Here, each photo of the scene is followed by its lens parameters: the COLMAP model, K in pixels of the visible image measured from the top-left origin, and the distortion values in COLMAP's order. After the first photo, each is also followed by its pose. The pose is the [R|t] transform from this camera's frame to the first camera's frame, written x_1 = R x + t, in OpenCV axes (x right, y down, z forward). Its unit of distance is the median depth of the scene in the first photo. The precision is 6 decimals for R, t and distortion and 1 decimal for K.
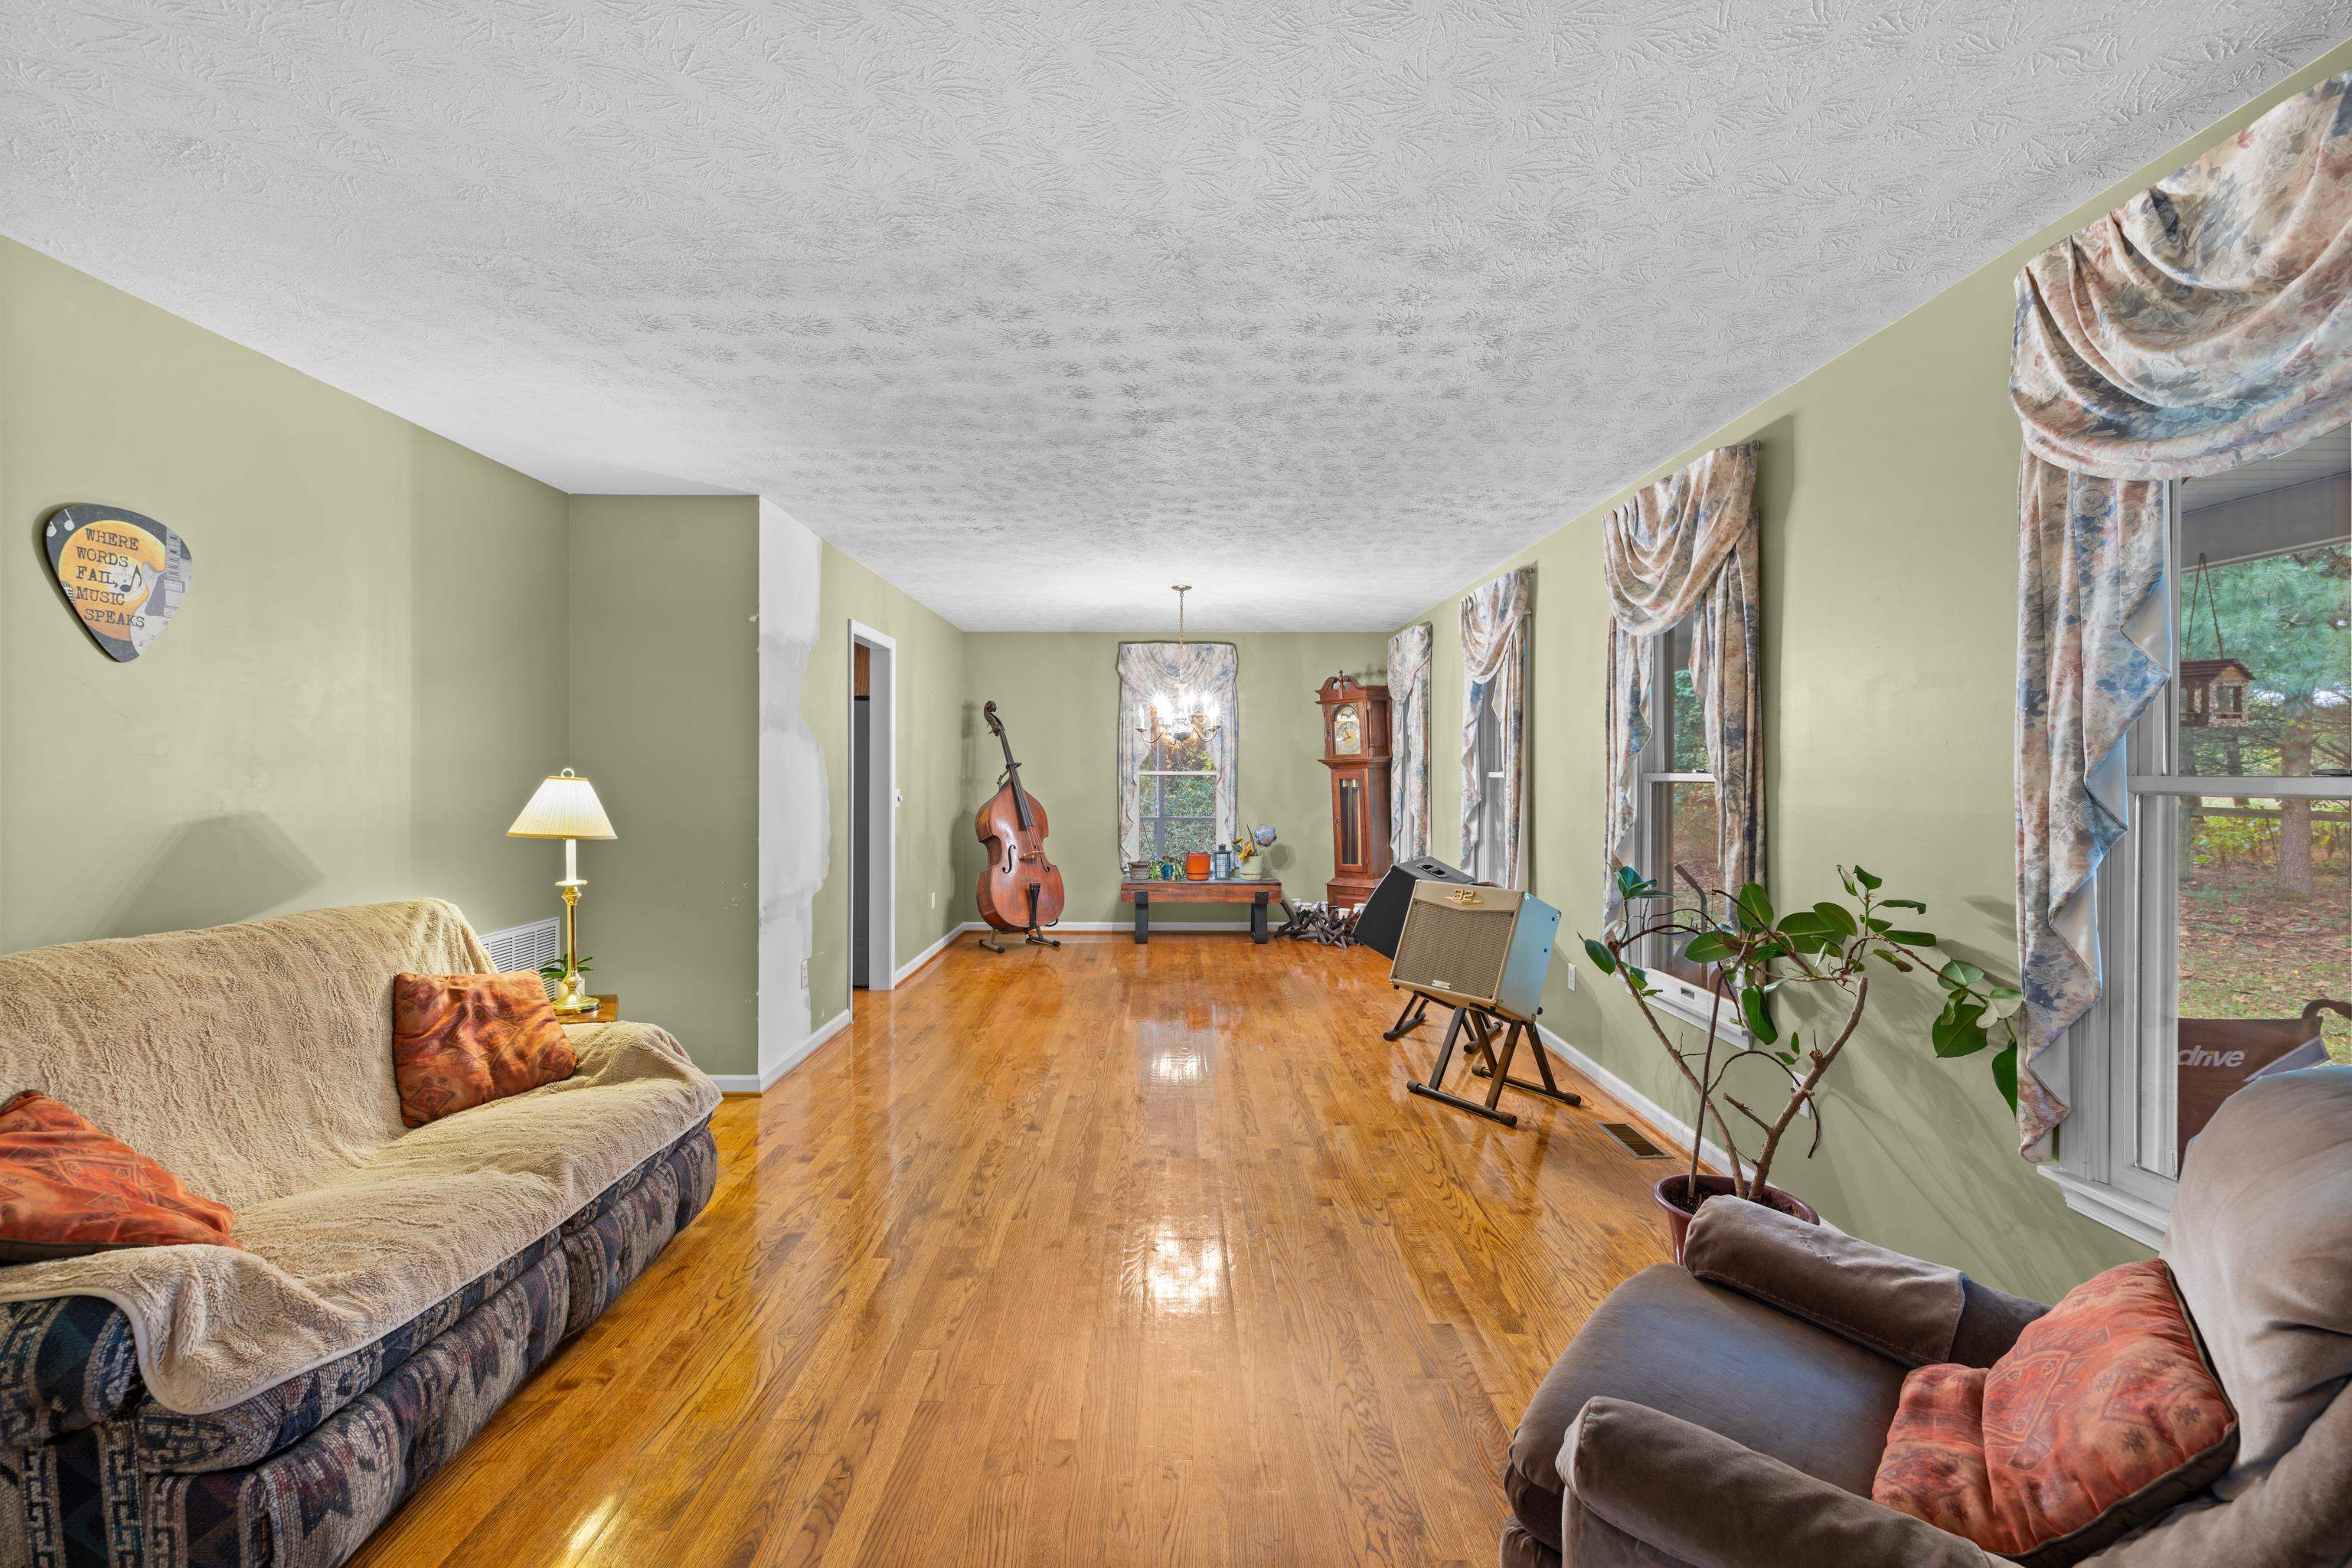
lens RADIAL K [[991.6, 0, 1169.5], [0, 991.6, 773.0], [0, 0, 1]] dist [0.002576, -0.000055]
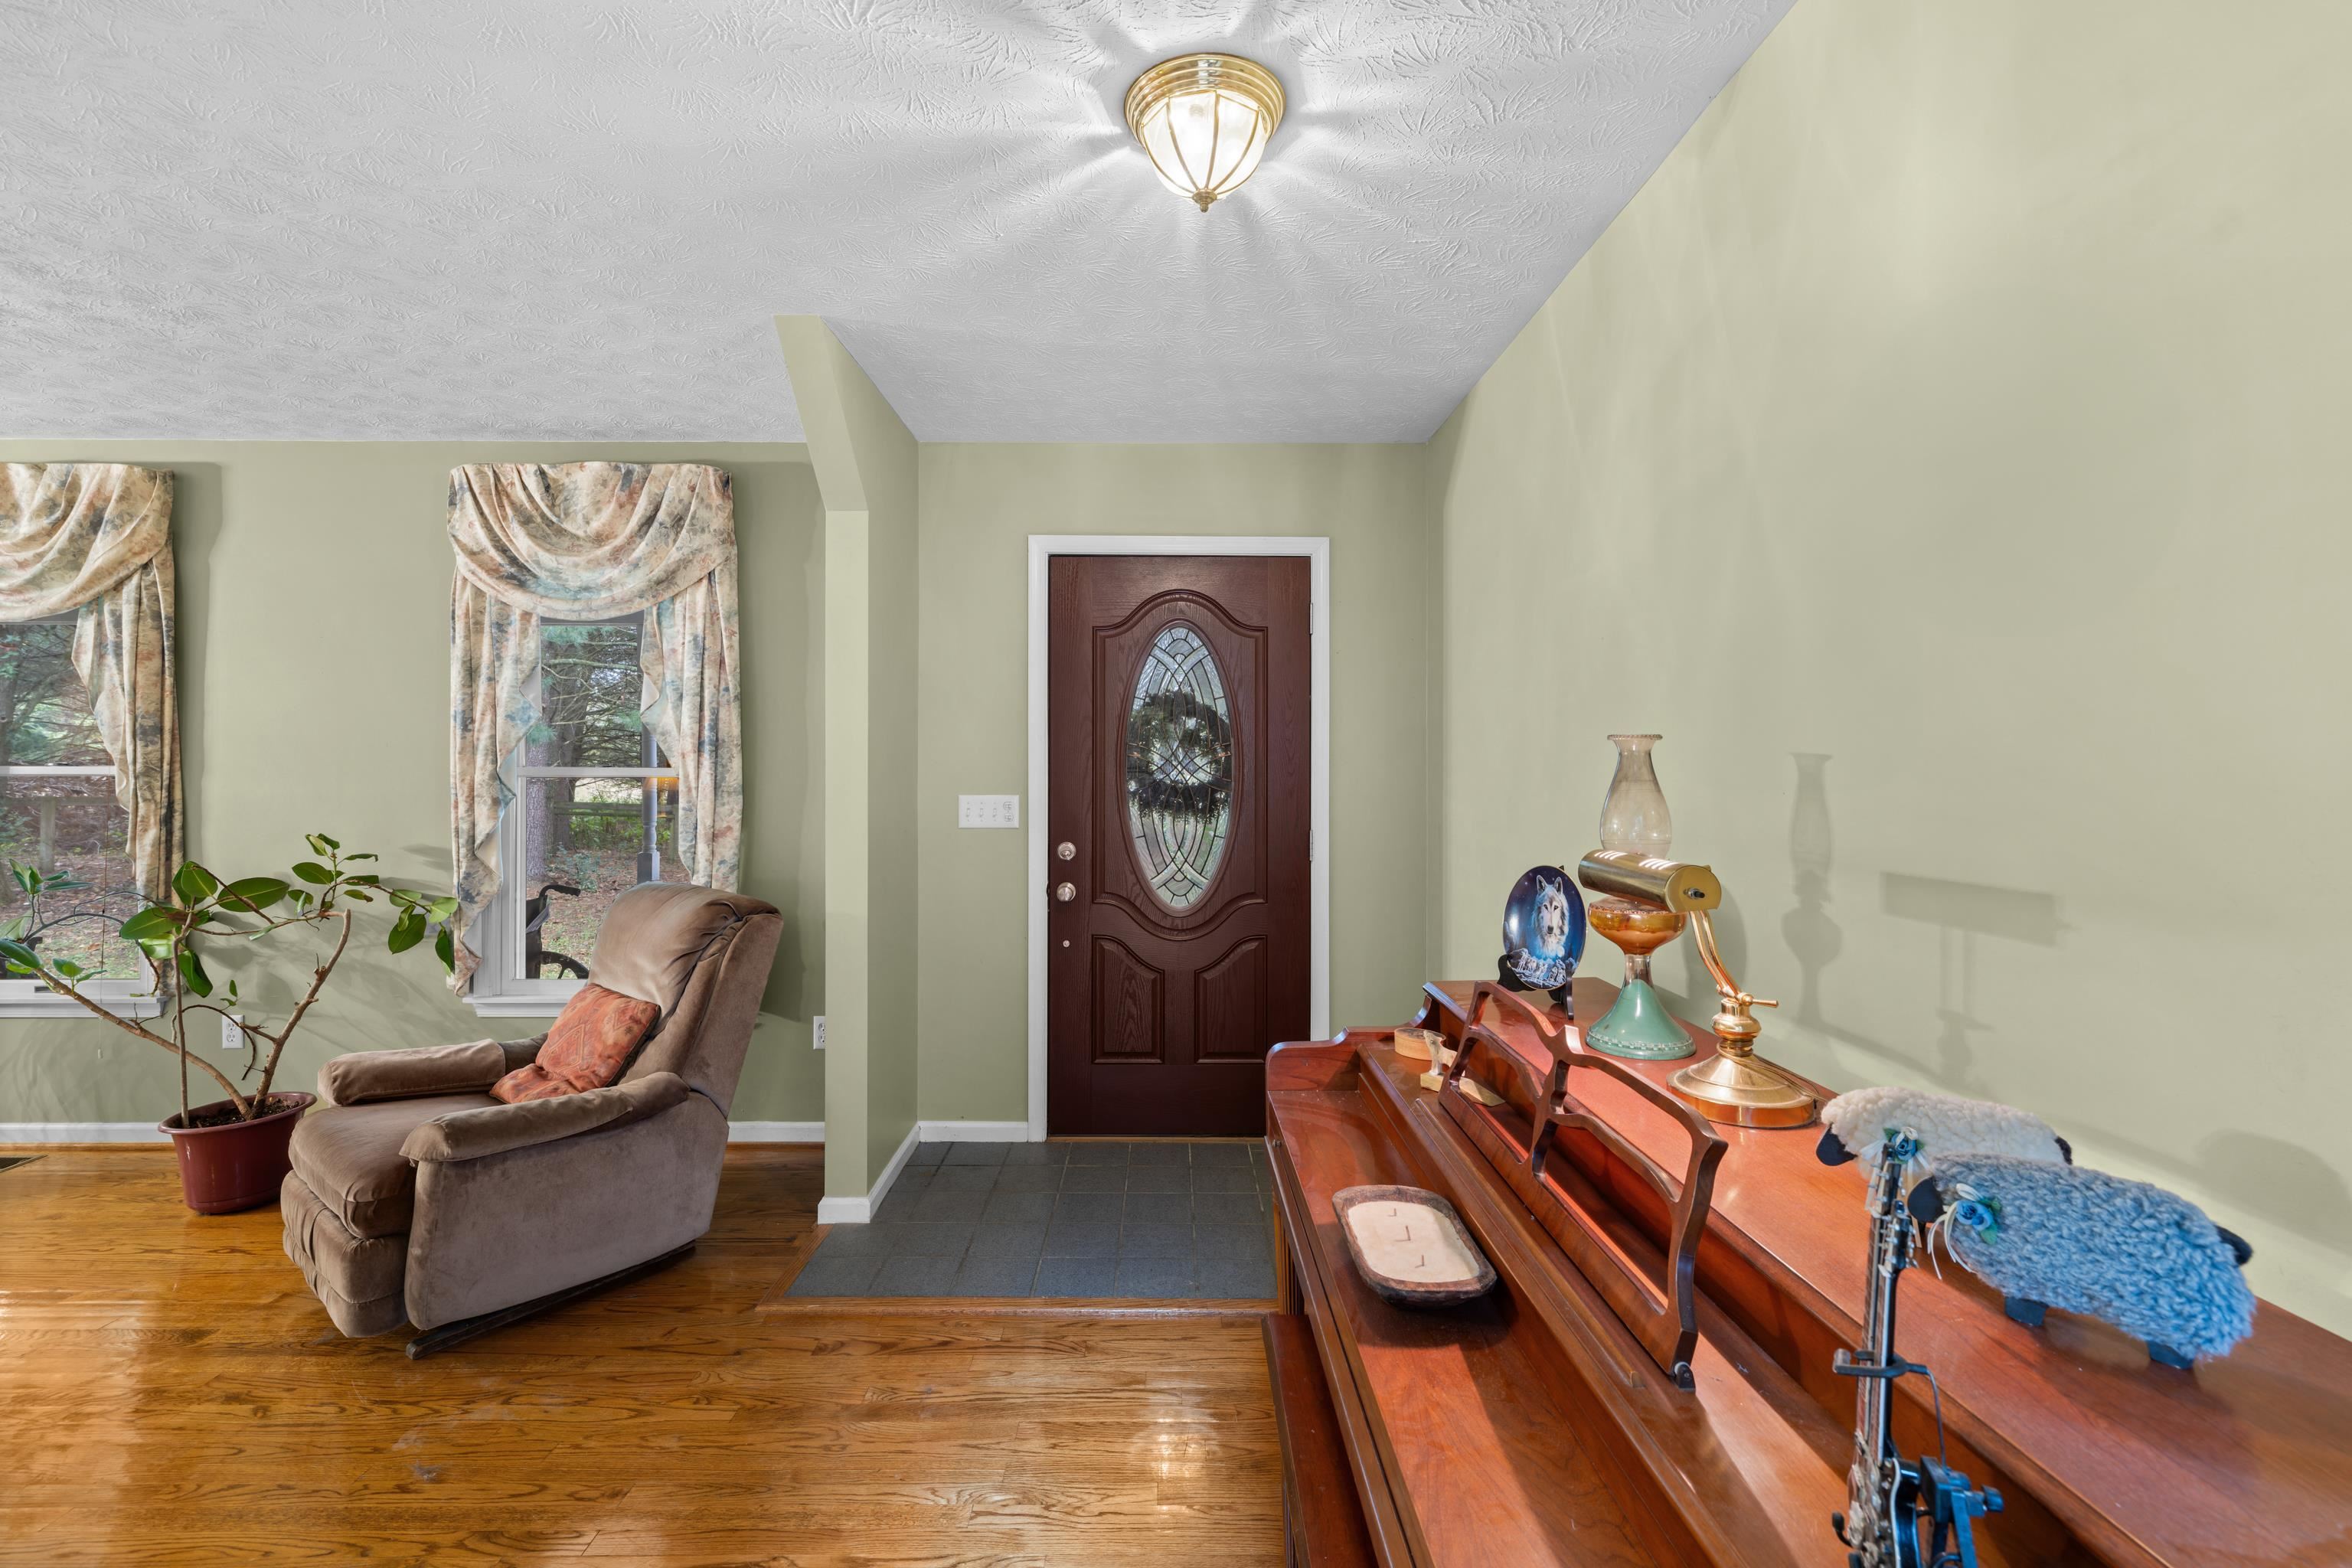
lens RADIAL K [[1075.4, 0, 1217.2], [0, 1075.4, 767.4], [0, 0, 1]] dist [0.003372, -0.000093]
pose [[-0.004668, -0.000338, 0.999989, -0.626961], [0.000952, 0.999999, 0.000342, 0.002445], [-0.999989, 0.000953, -0.004667, -0.176353]]
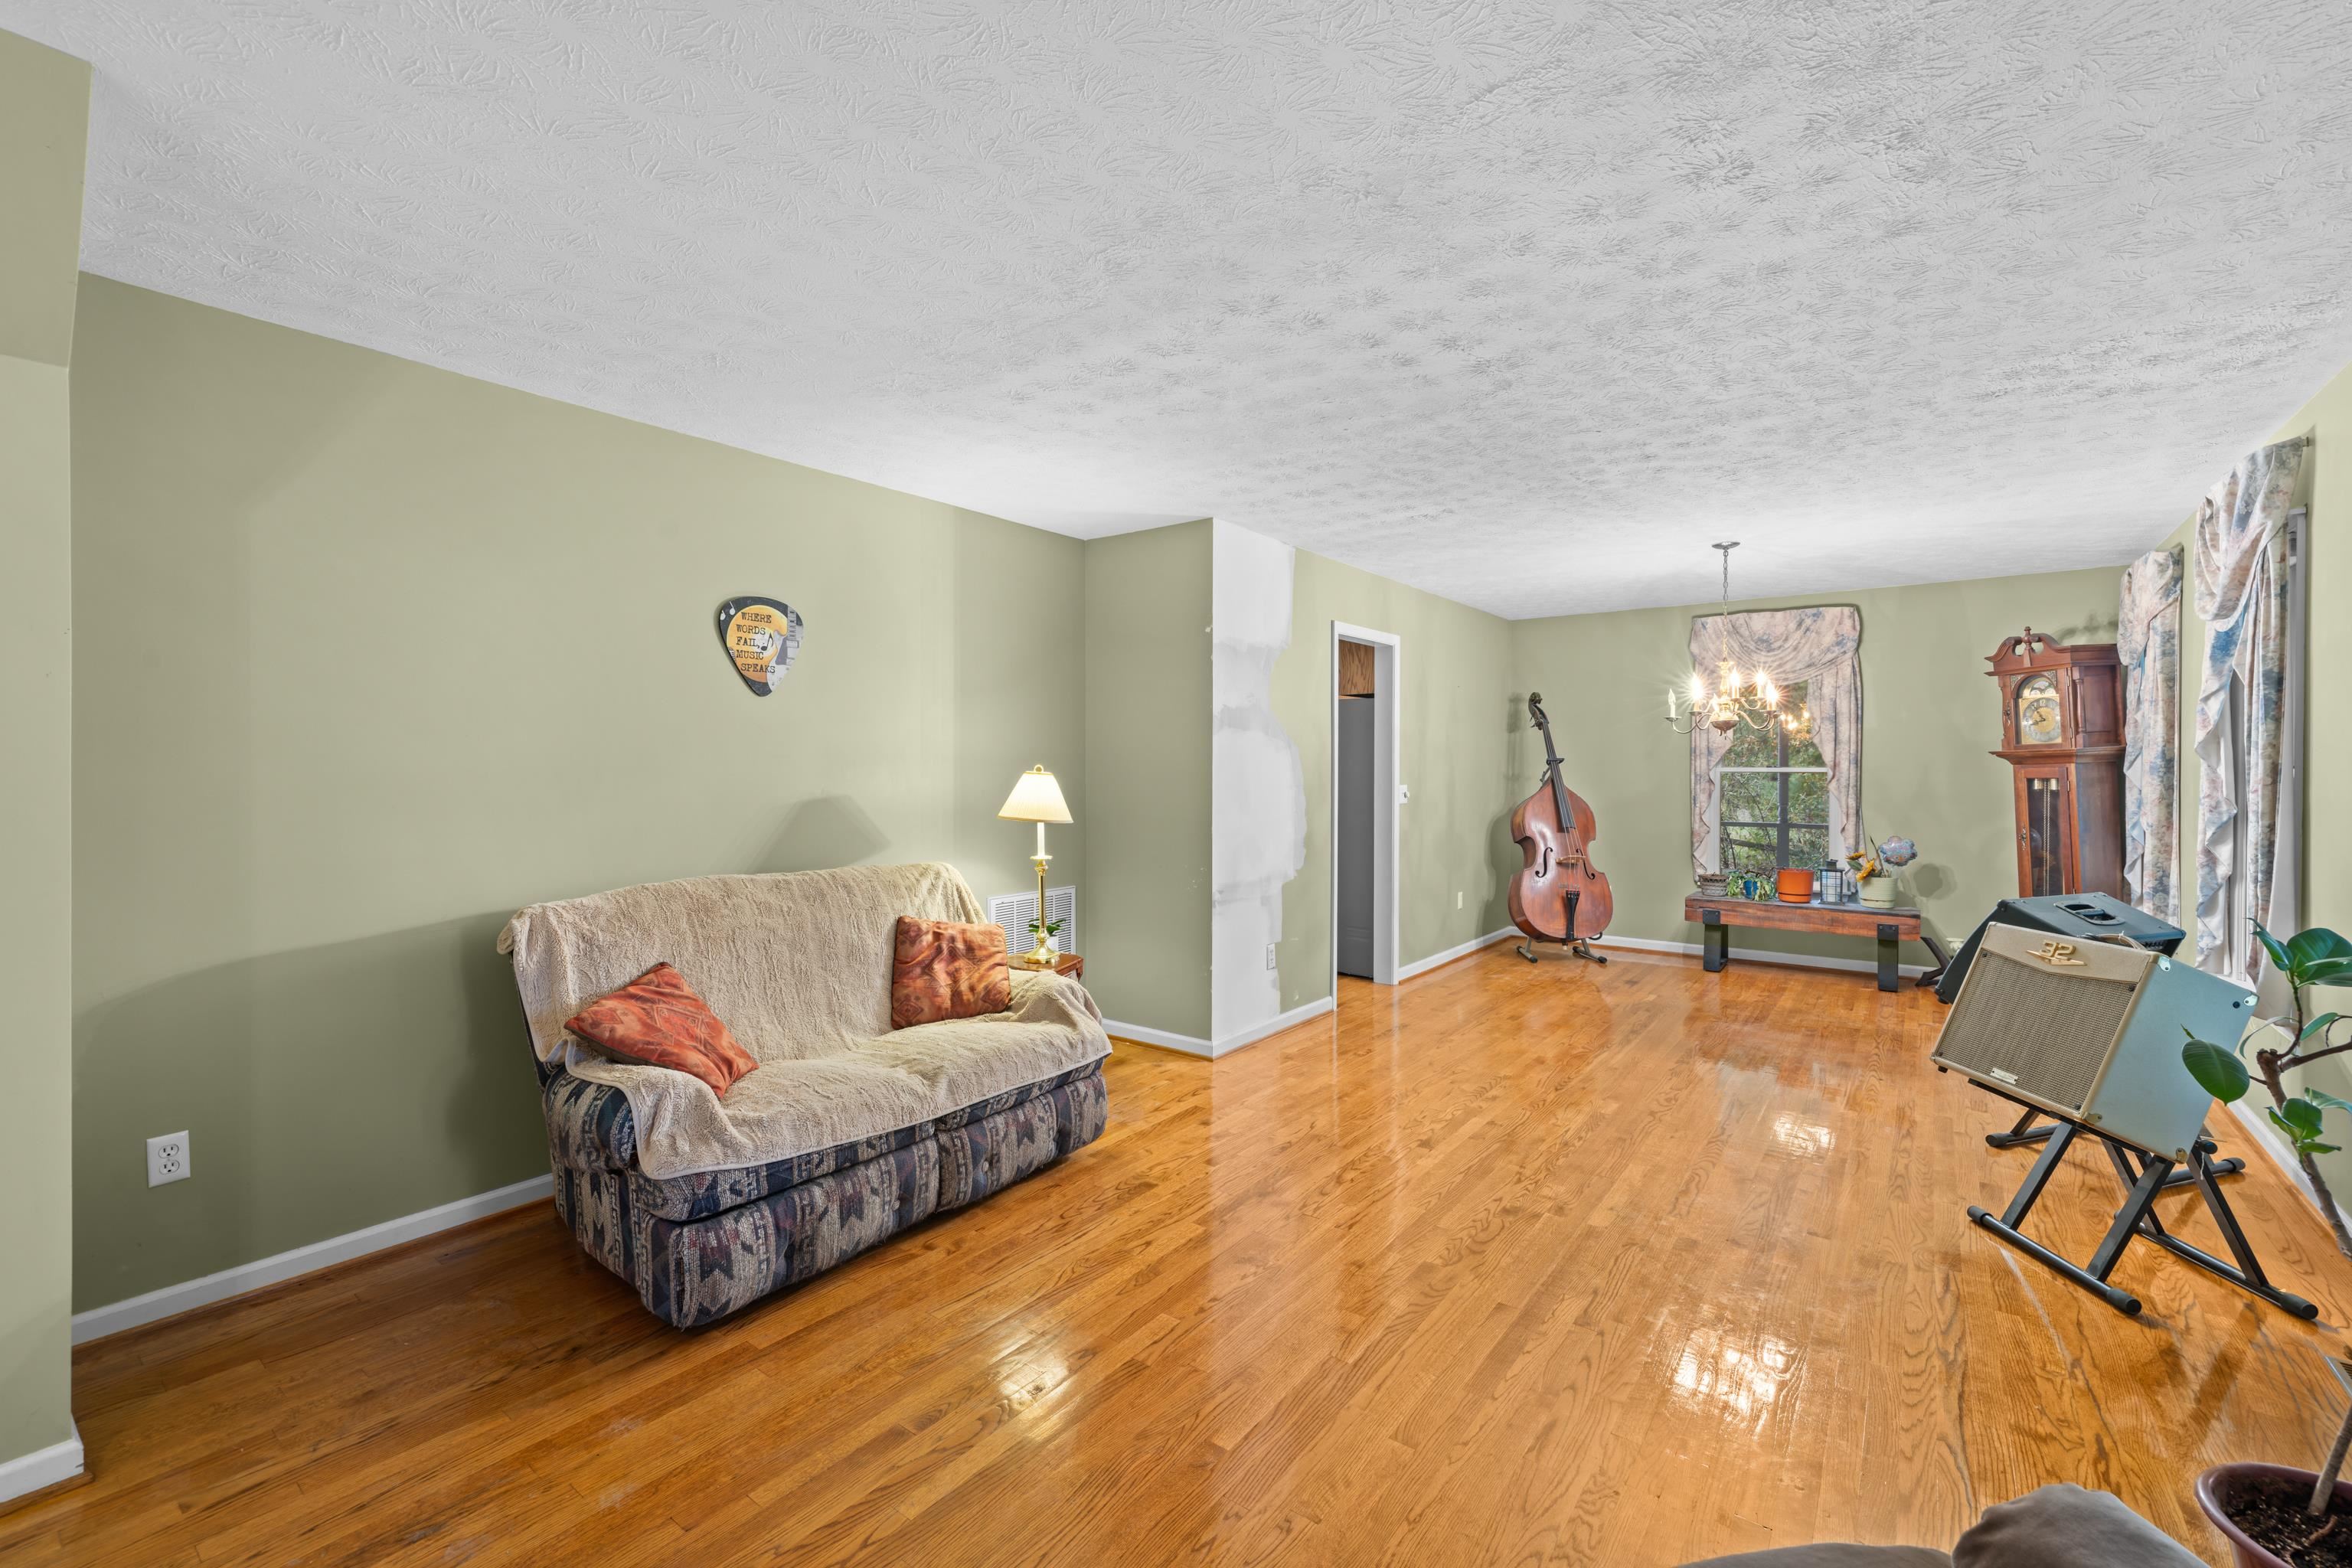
lens RADIAL K [[990.5, 0, 1167.2], [0, 990.5, 773.0], [0, 0, 1]] dist [0.002250, 0.000126]
pose [[0.793627, 0.003213, -0.608397, 0.287232], [-0.001118, 0.999992, 0.003823, 0.000554], [0.608404, -0.002354, 0.793624, 0.121682]]
